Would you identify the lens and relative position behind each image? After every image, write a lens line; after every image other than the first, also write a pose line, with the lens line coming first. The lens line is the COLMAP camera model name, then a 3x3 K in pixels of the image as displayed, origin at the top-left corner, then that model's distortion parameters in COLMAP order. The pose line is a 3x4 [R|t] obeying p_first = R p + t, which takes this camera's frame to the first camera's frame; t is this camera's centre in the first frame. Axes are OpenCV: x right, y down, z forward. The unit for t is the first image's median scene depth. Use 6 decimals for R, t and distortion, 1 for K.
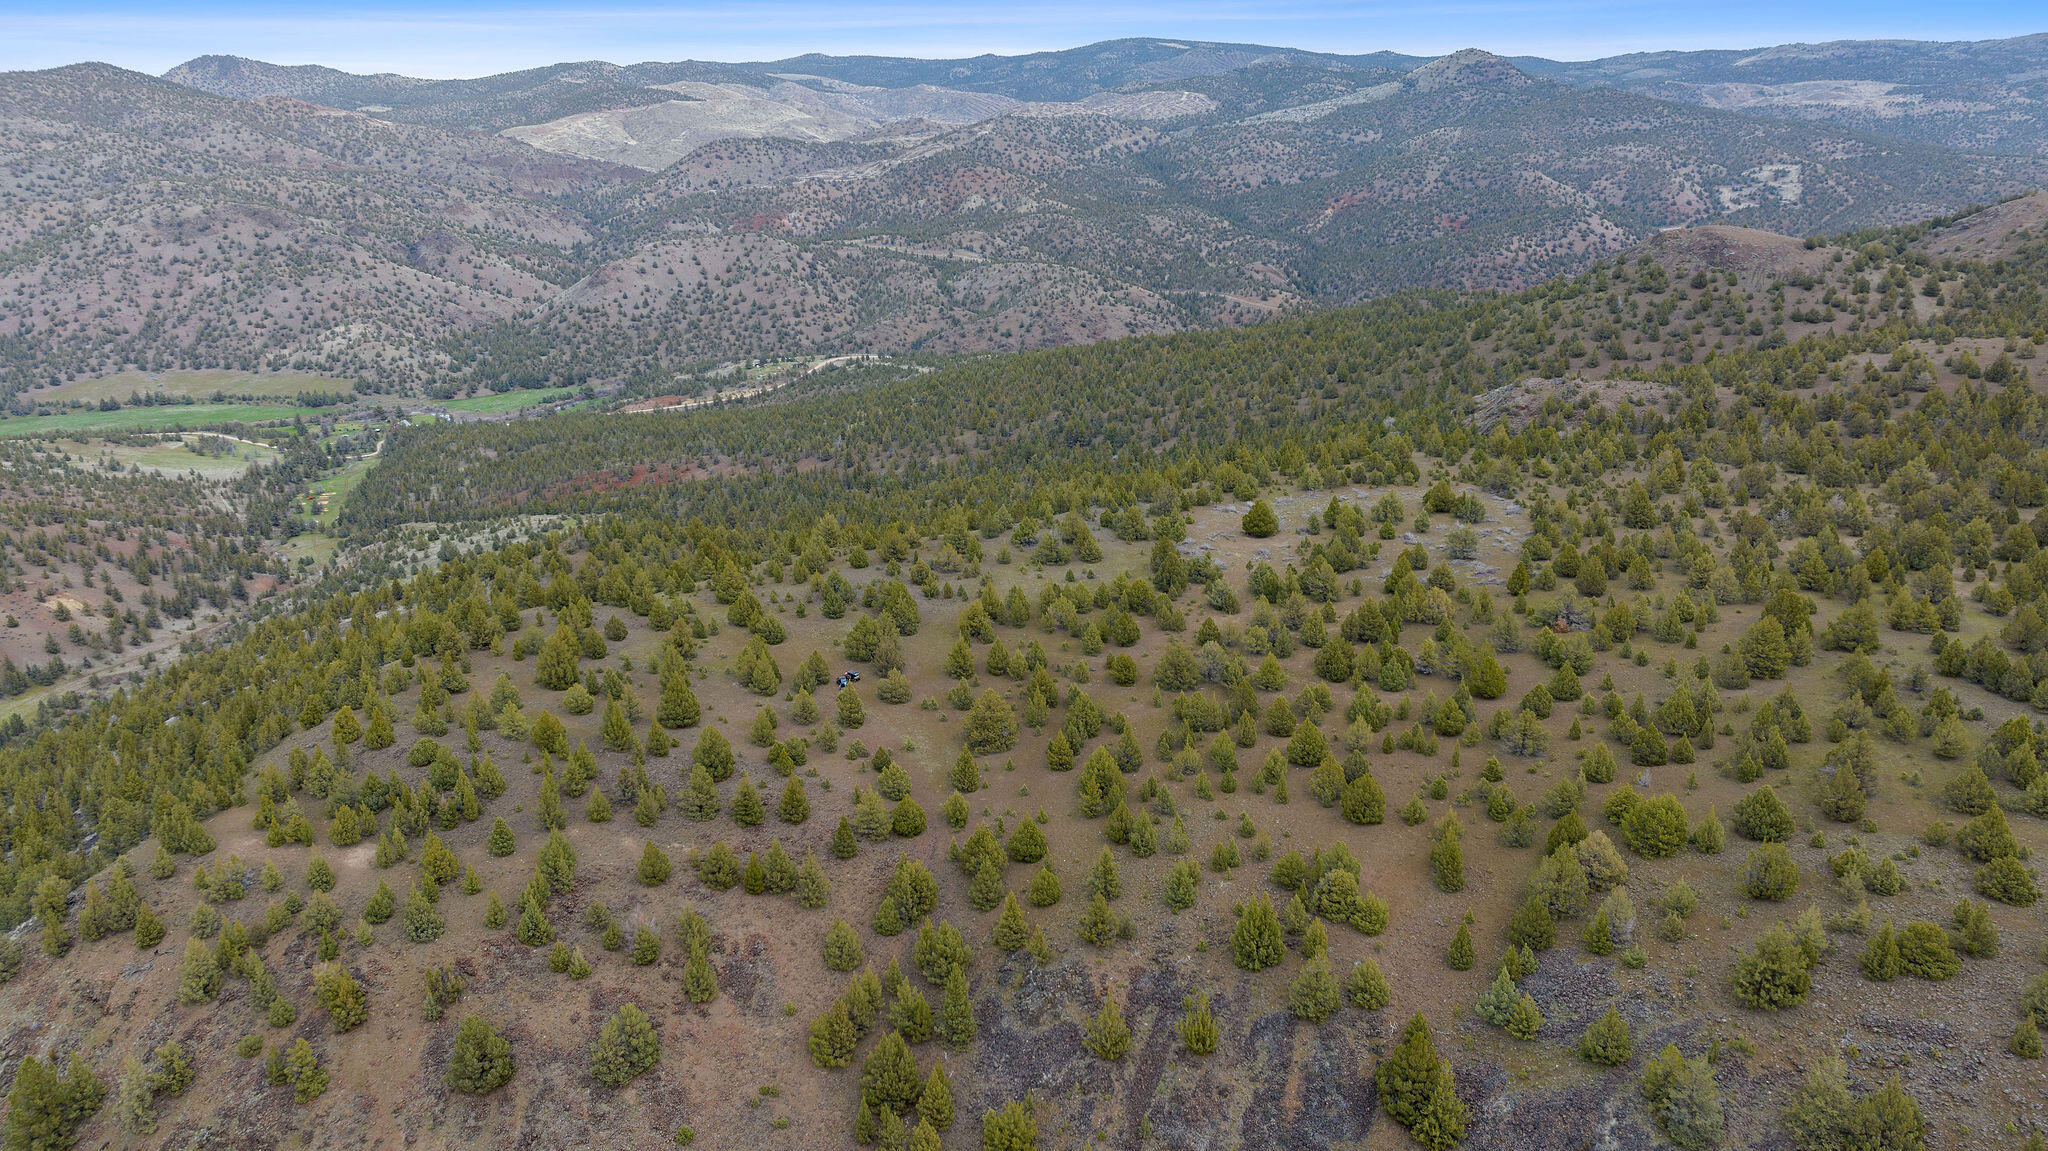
lens RADIAL K [[1431.7, 0, 1035.1], [0, 1431.7, 582.6], [0, 0, 1]] dist [-0.046583, 0.050432]
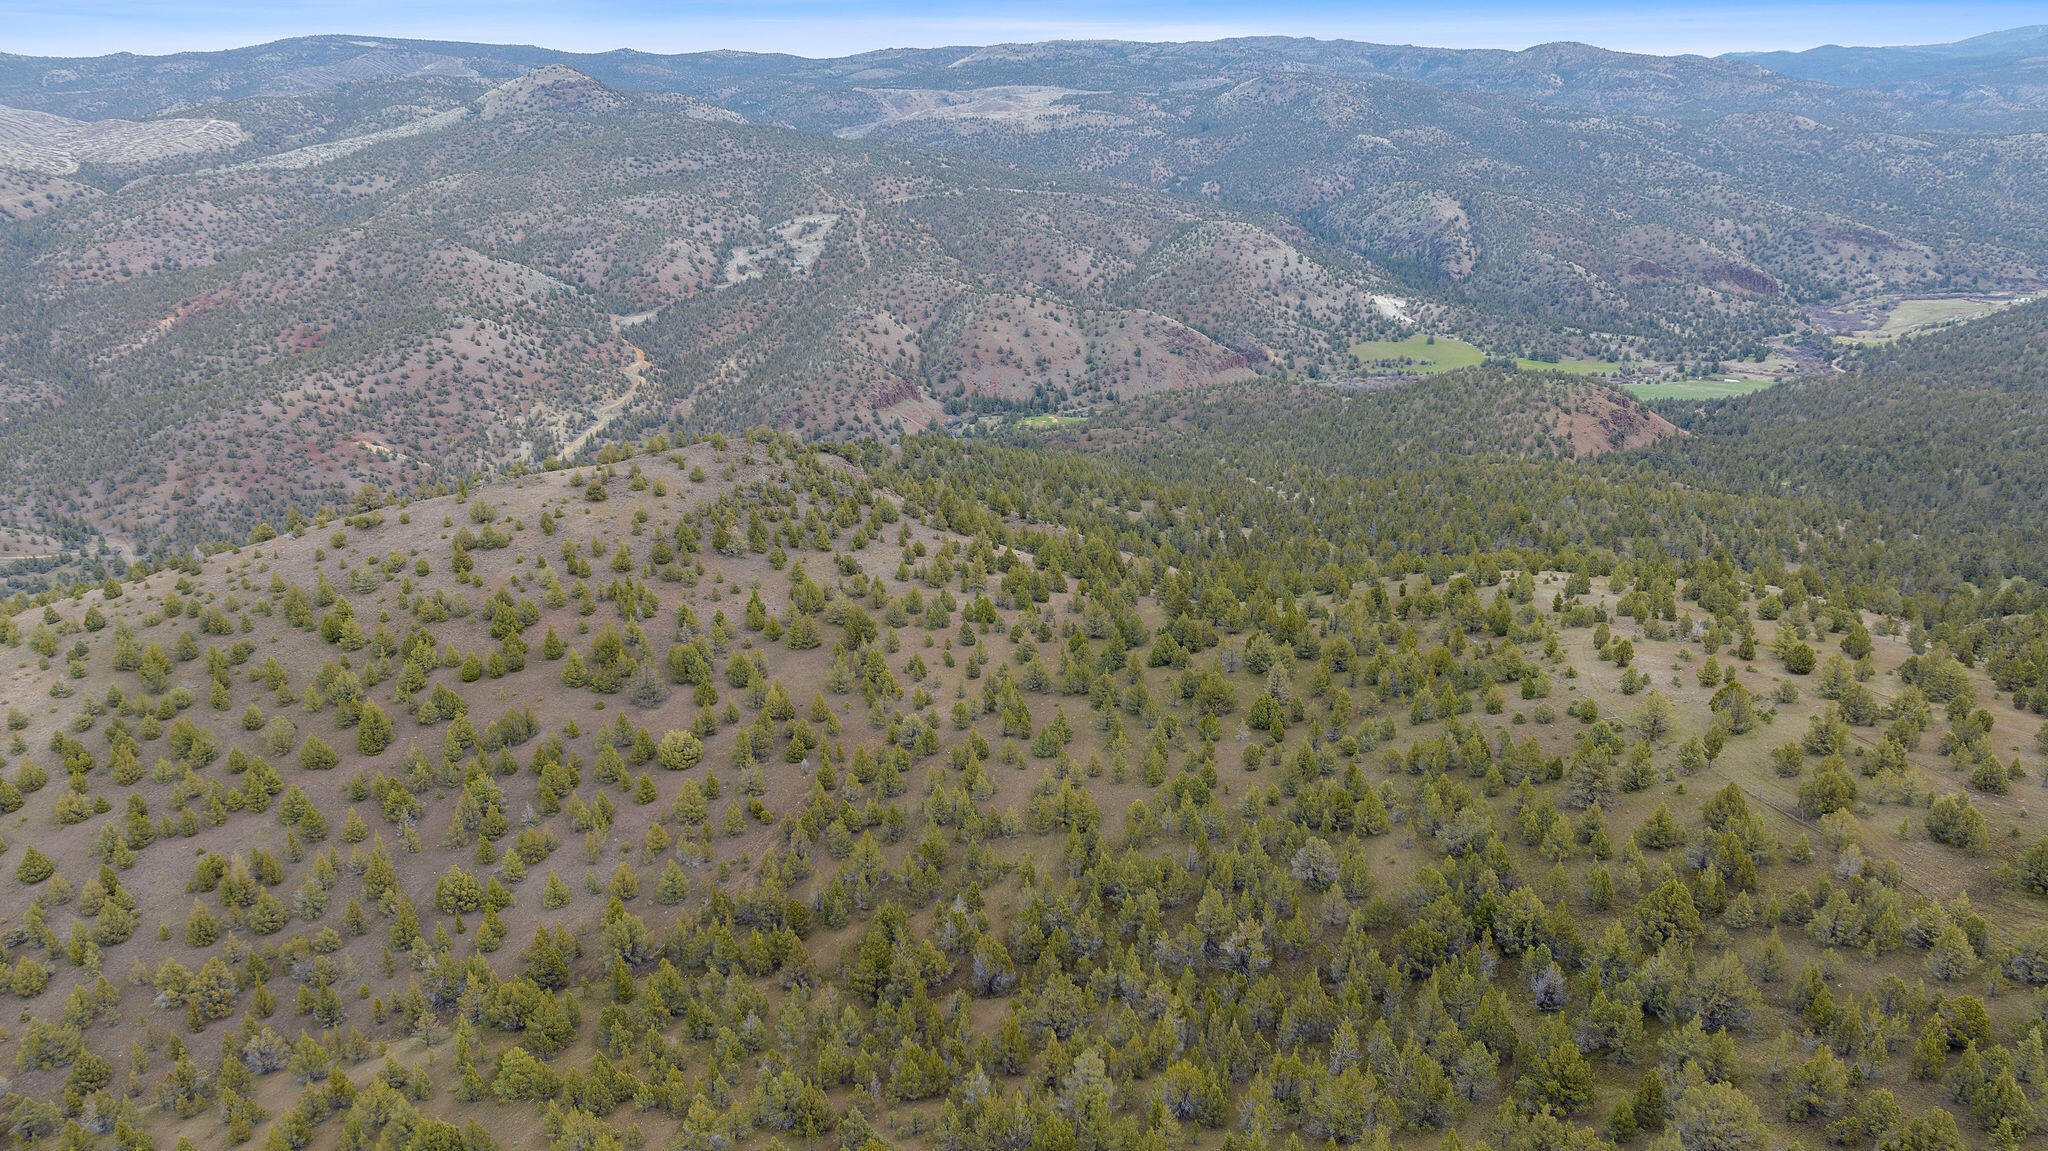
lens RADIAL K [[1431.7, 0, 1021.3], [0, 1431.7, 577.0], [0, 0, 1]] dist [-0.046583, 0.050432]
pose [[0.921698, -0.131208, 0.365045, 0.327897], [0.128656, 0.991191, 0.031421, -0.101900], [-0.365952, 0.018004, 0.930460, 0.187966]]
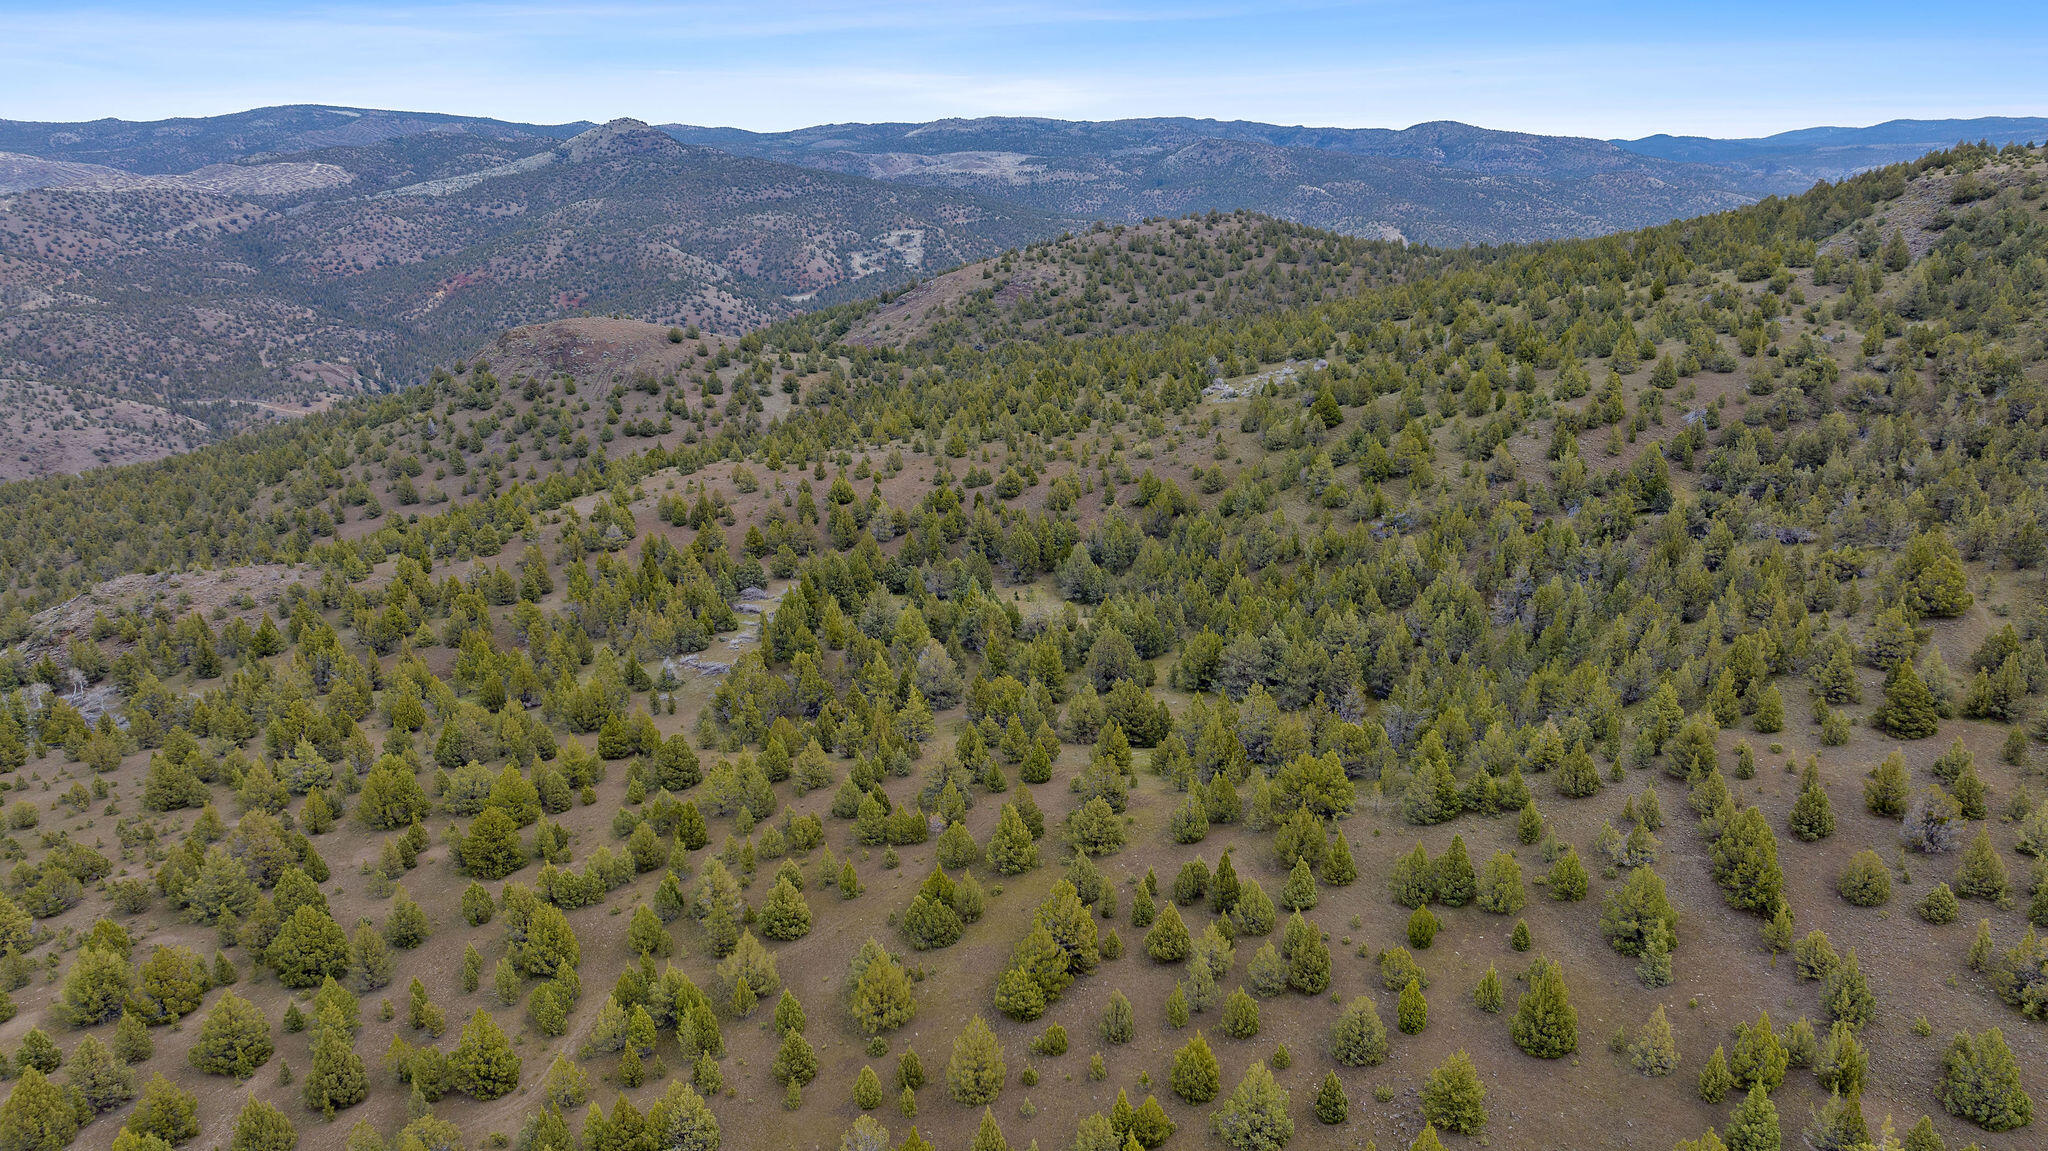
lens RADIAL K [[1431.7, 0, 1017.0], [0, 1431.7, 574.8], [0, 0, 1]] dist [-0.046583, 0.050432]
pose [[0.885455, -0.123958, 0.447889, 0.105854], [0.146391, 0.989103, -0.015662, -0.017825], [-0.441067, 0.079435, 0.893952, 0.051978]]
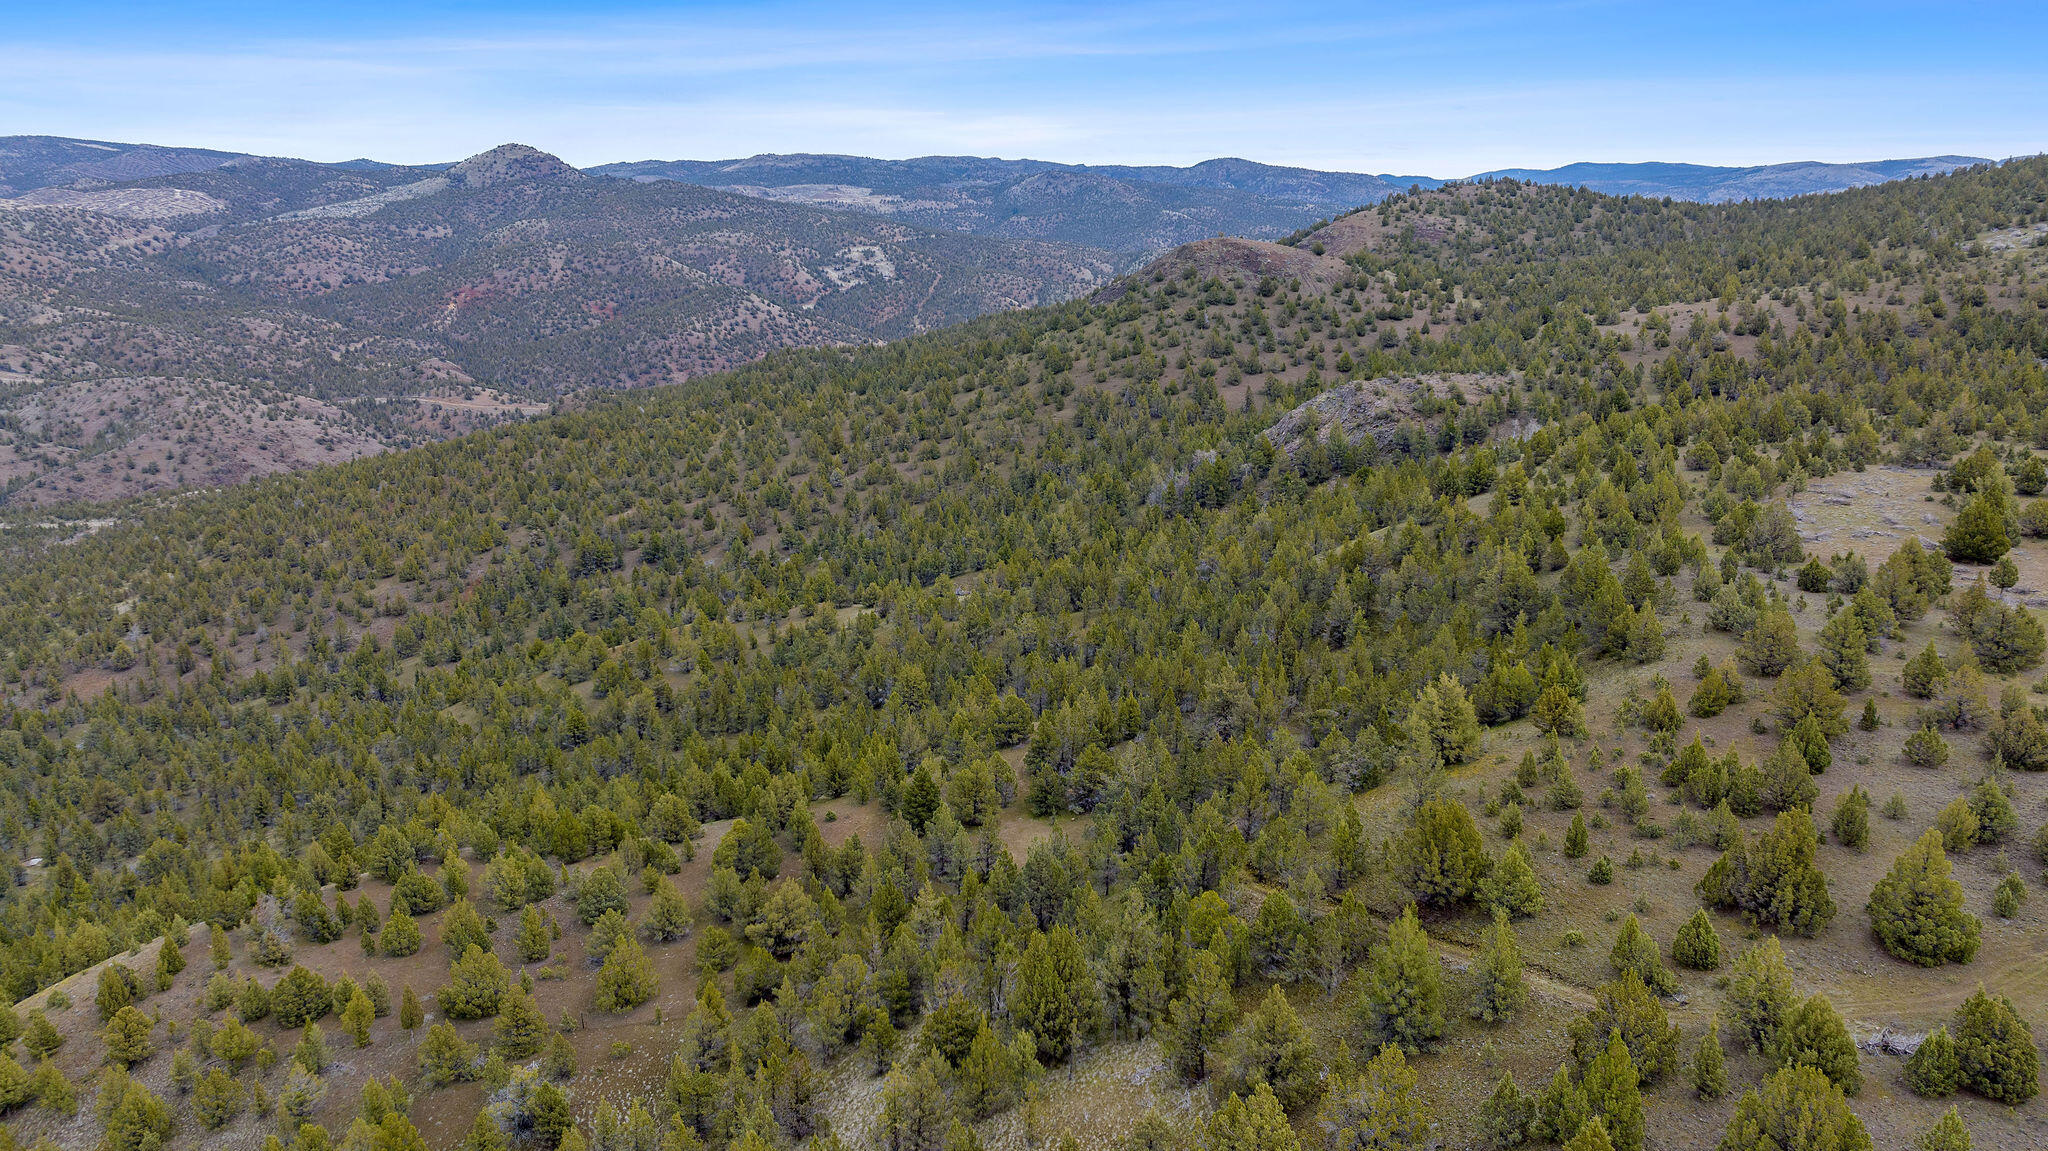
lens RADIAL K [[1431.7, 0, 1015.8], [0, 1431.7, 576.9], [0, 0, 1]] dist [-0.046583, 0.050432]
pose [[0.781292, -0.153654, 0.604957, -0.079342], [0.202396, 0.979222, -0.012676, -0.015496], [-0.590439, 0.132345, 0.796157, 0.118798]]
